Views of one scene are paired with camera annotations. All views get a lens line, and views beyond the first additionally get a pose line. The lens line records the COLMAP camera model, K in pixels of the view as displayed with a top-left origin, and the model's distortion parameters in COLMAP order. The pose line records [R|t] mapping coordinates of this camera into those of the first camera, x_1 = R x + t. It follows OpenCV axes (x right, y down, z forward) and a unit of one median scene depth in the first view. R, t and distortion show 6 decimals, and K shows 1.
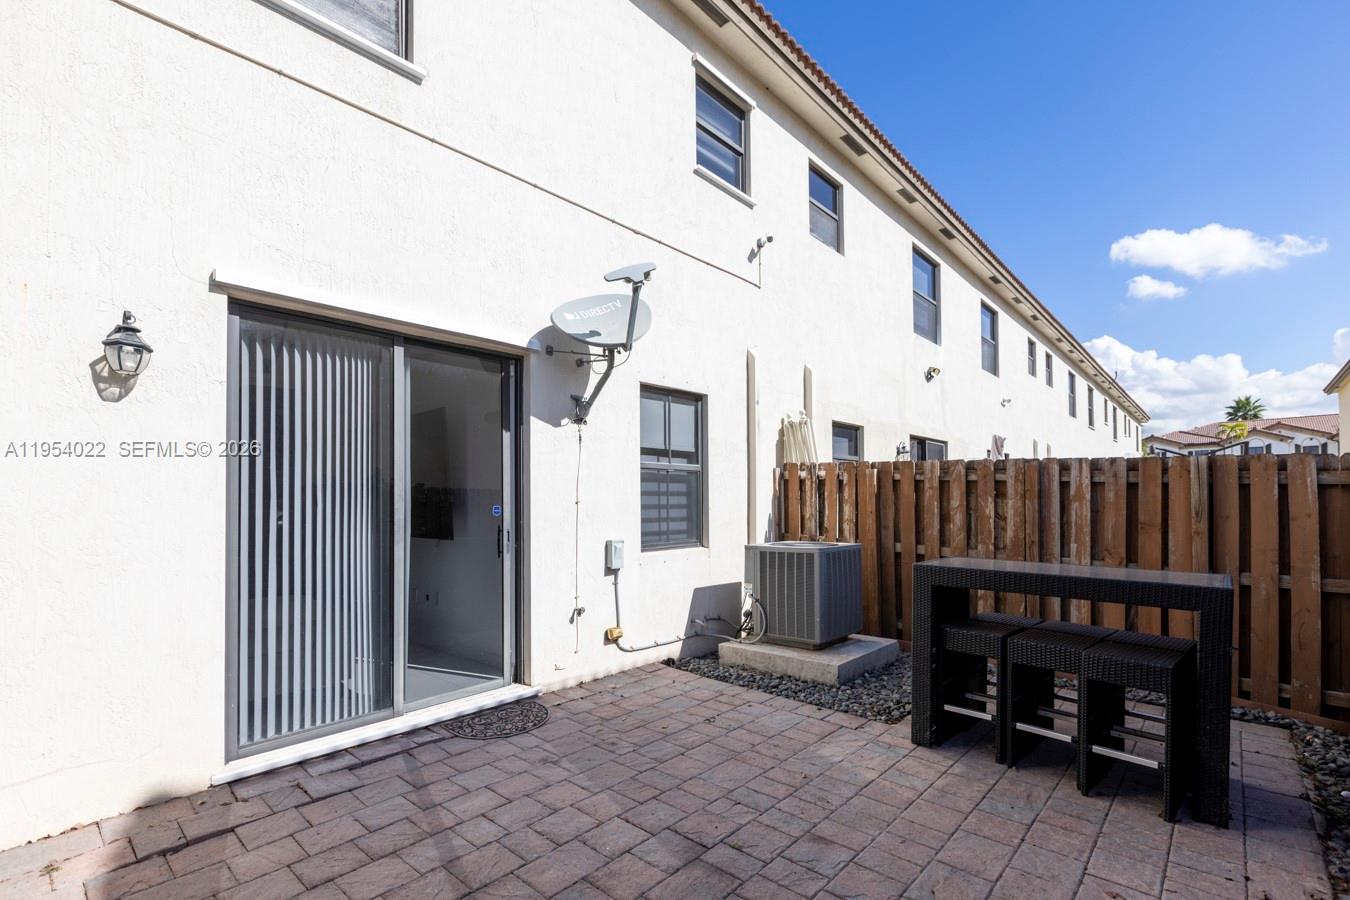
lens RADIAL K [[617.2, 0, 672.7], [0, 617.2, 499.7], [0, 0, 1]] dist [-0.000517, -0.000216]
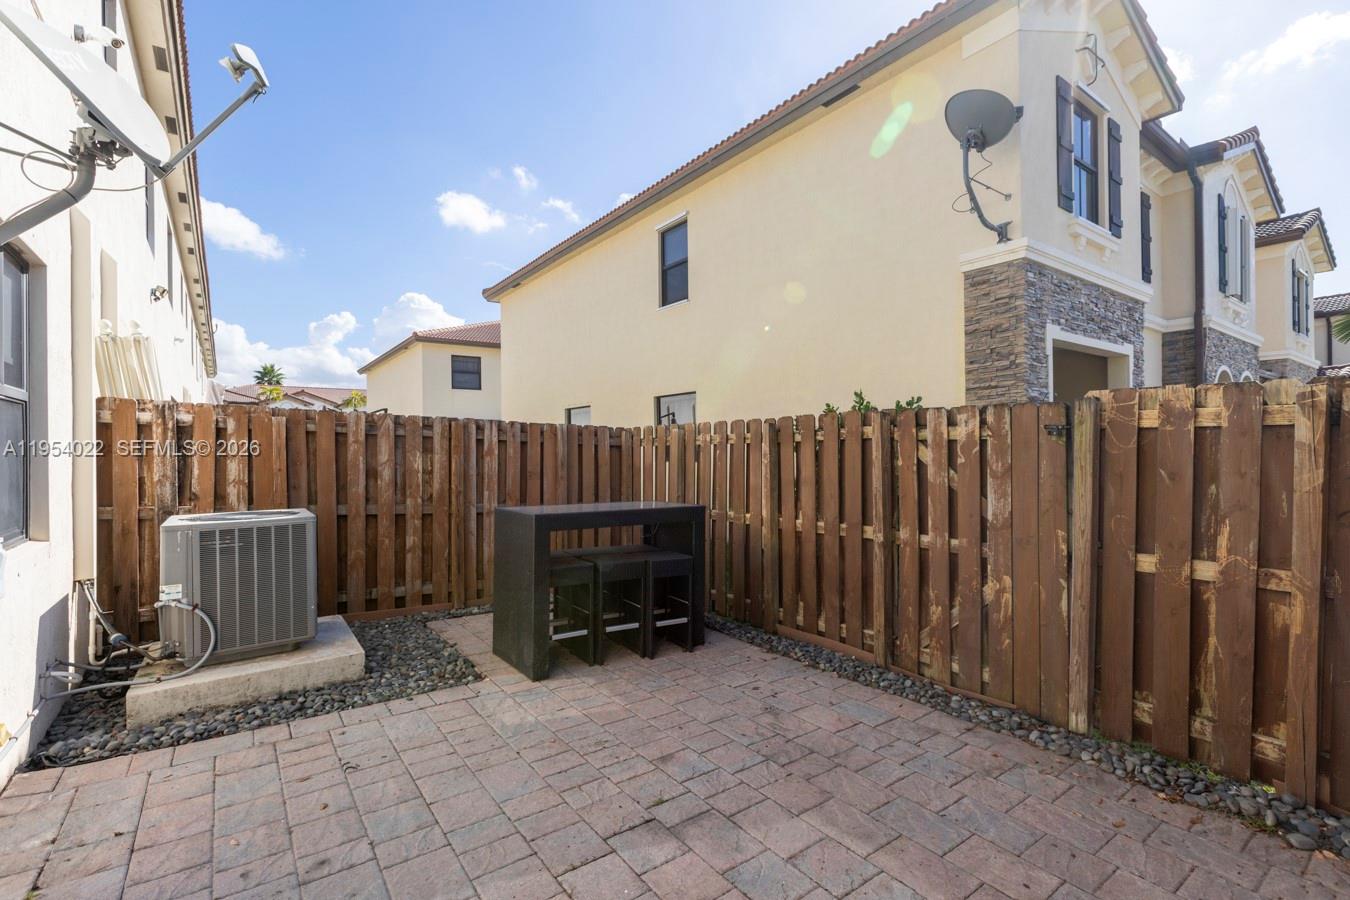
lens RADIAL K [[615.5, 0, 679.6], [0, 615.5, 453.7], [0, 0, 1]] dist [0.000971, -0.000007]
pose [[0.200856, 0.001960, 0.979619, -0.461346], [-0.000384, 0.999998, -0.001922, 0.000510], [-0.979621, 0.000010, 0.200857, 0.408591]]
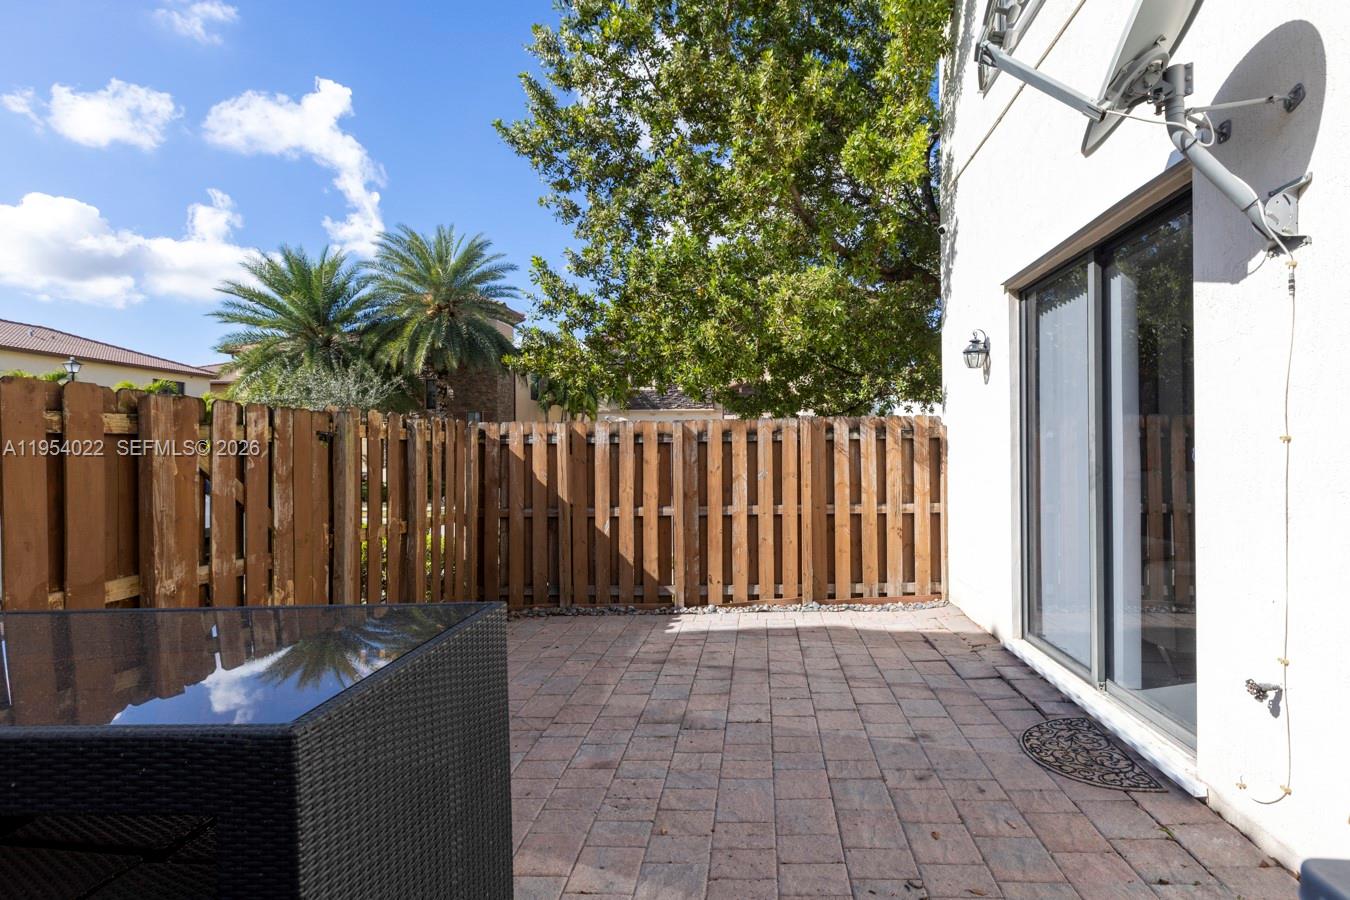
lens RADIAL K [[622.3, 0, 718.7], [0, 622.3, 447.3], [0, 0, 1]] dist [0.001217, 0.000230]
pose [[-0.783634, 0.013475, -0.621077, 0.408128], [0.022661, 0.999719, -0.006902, 0.003809], [0.620809, -0.019483, -0.783720, 1.082145]]
